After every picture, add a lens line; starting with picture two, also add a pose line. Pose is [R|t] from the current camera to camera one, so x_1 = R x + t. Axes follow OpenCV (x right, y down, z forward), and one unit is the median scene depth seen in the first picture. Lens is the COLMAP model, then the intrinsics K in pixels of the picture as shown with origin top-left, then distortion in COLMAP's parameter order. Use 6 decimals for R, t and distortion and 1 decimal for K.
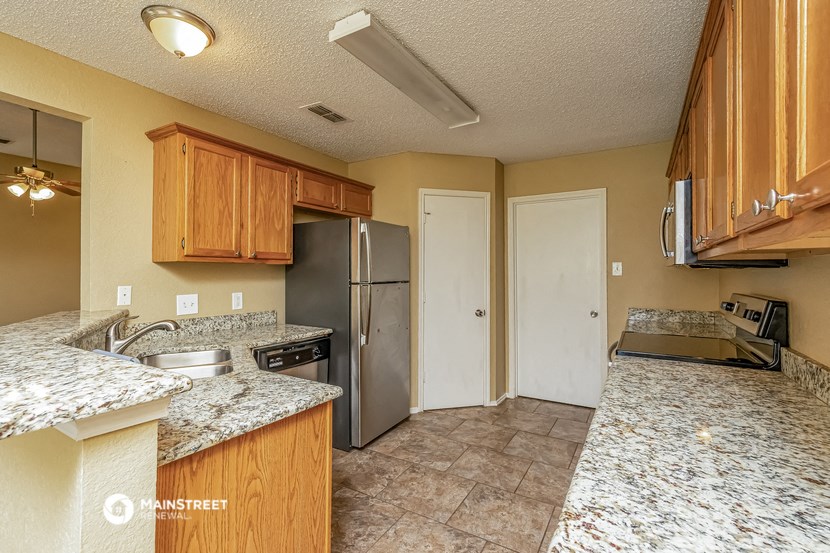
lens RADIAL K [[380.9, 0, 415.0], [0, 380.9, 276.5], [0, 0, 1]] dist [0.006609, 0.000984]
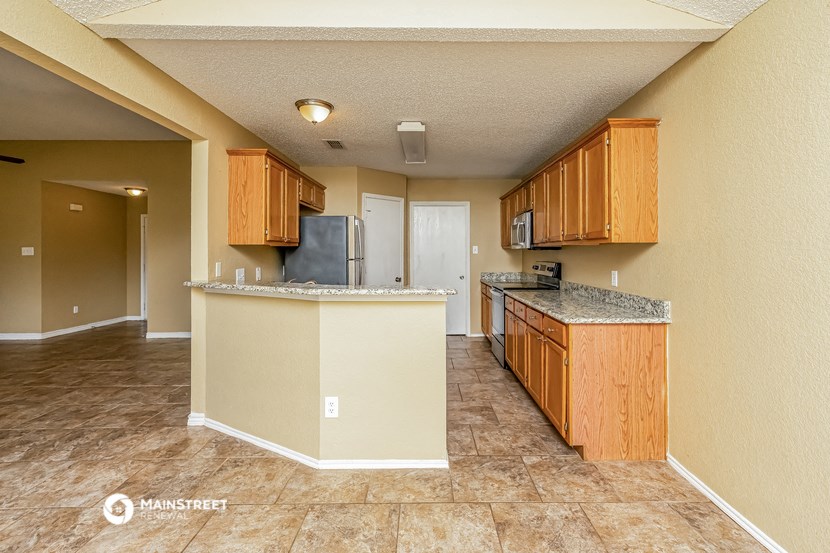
lens RADIAL K [[386.2, 0, 435.4], [0, 386.2, 256.3], [0, 0, 1]] dist [0.001582, 0.000308]
pose [[0.845257, -0.008734, 0.534289, -0.859338], [0.008856, 0.999958, 0.002336, 0.005244], [-0.534287, 0.002757, 0.845298, -0.566406]]
